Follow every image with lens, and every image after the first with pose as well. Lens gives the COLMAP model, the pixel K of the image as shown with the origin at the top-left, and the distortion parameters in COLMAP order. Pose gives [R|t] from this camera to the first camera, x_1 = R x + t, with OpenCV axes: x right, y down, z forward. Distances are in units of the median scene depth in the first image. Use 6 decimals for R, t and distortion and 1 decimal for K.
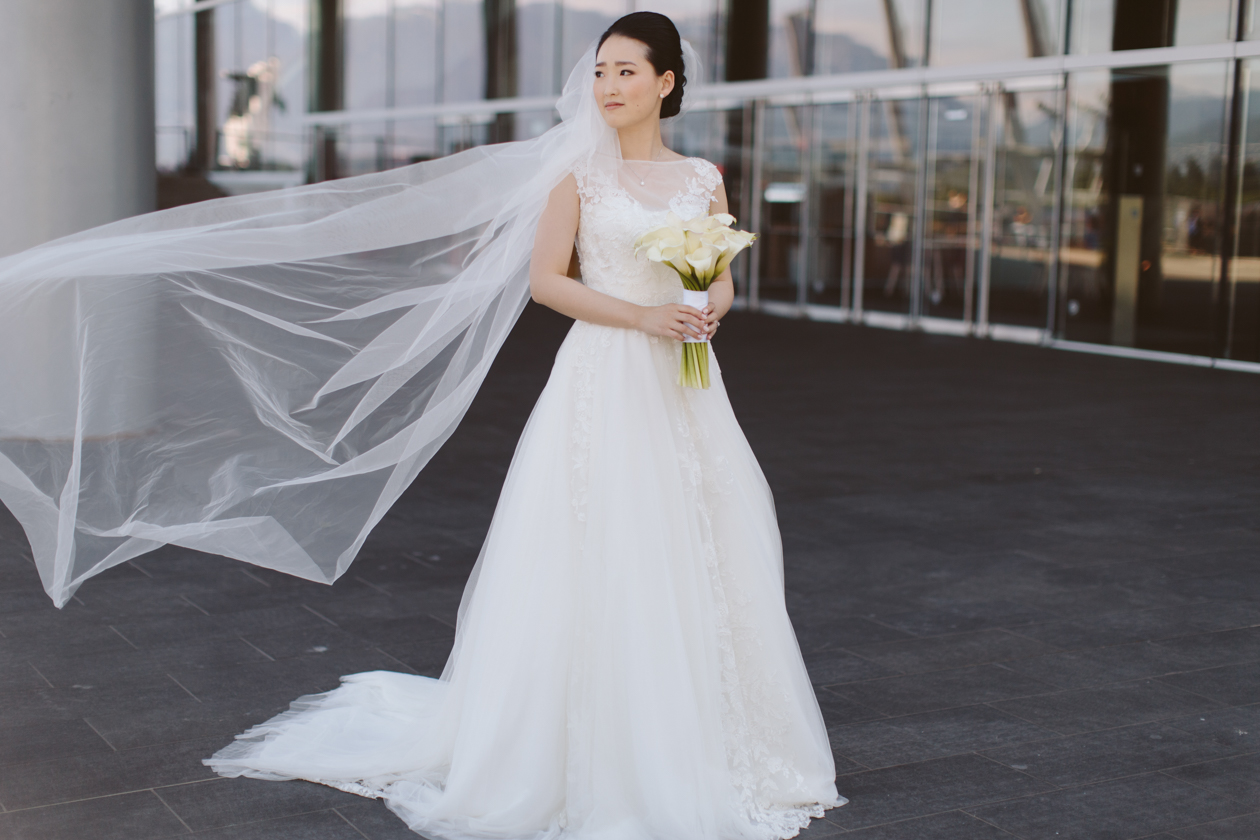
lens RADIAL K [[1848.7, 0, 630.0], [0, 1848.7, 420.0], [0, 0, 1]] dist [0.024026, 0.010492]
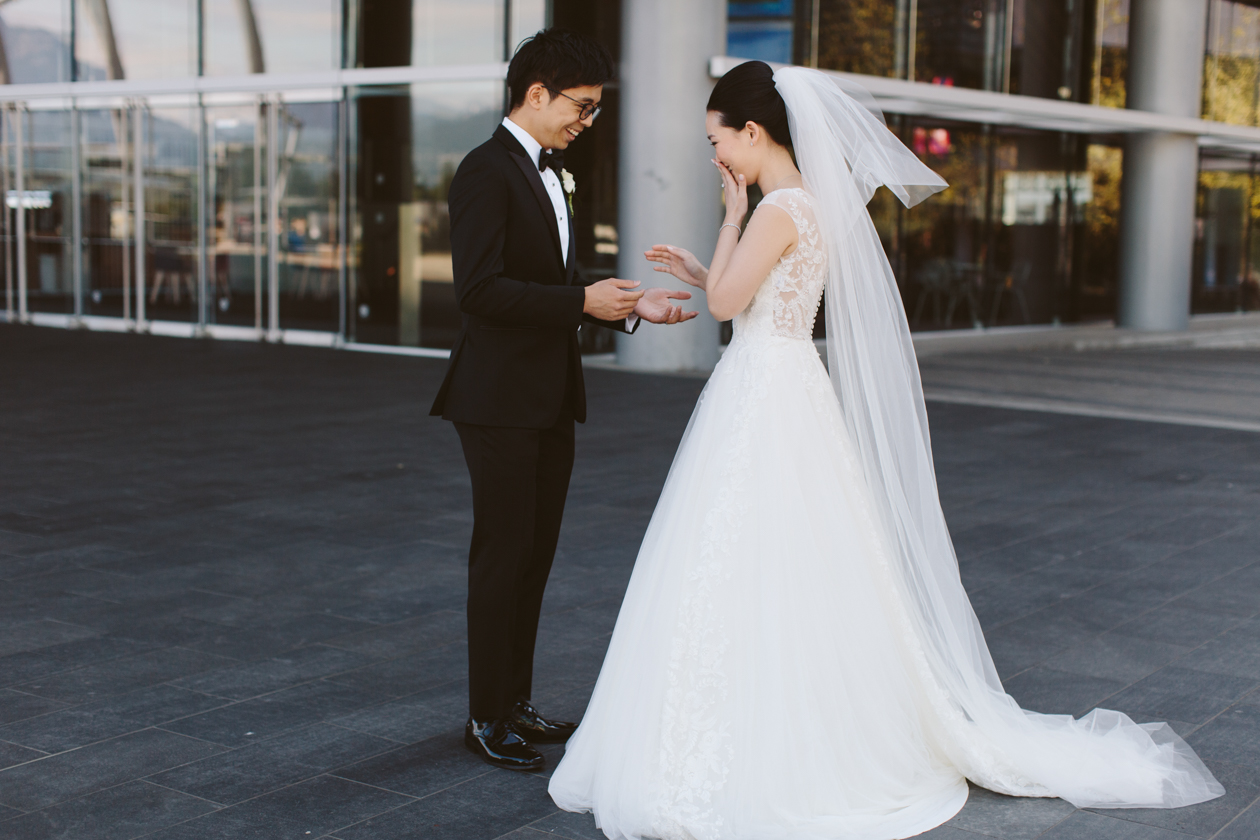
lens RADIAL K [[1851.3, 0, 630.0], [0, 1851.3, 420.0], [0, 0, 1]] dist [0.021983, 0.031888]
pose [[0.909861, -0.055109, 0.411238, -0.106196], [0.055761, 0.998390, 0.010419, -0.003321], [-0.411150, 0.013452, 0.911468, -0.028306]]
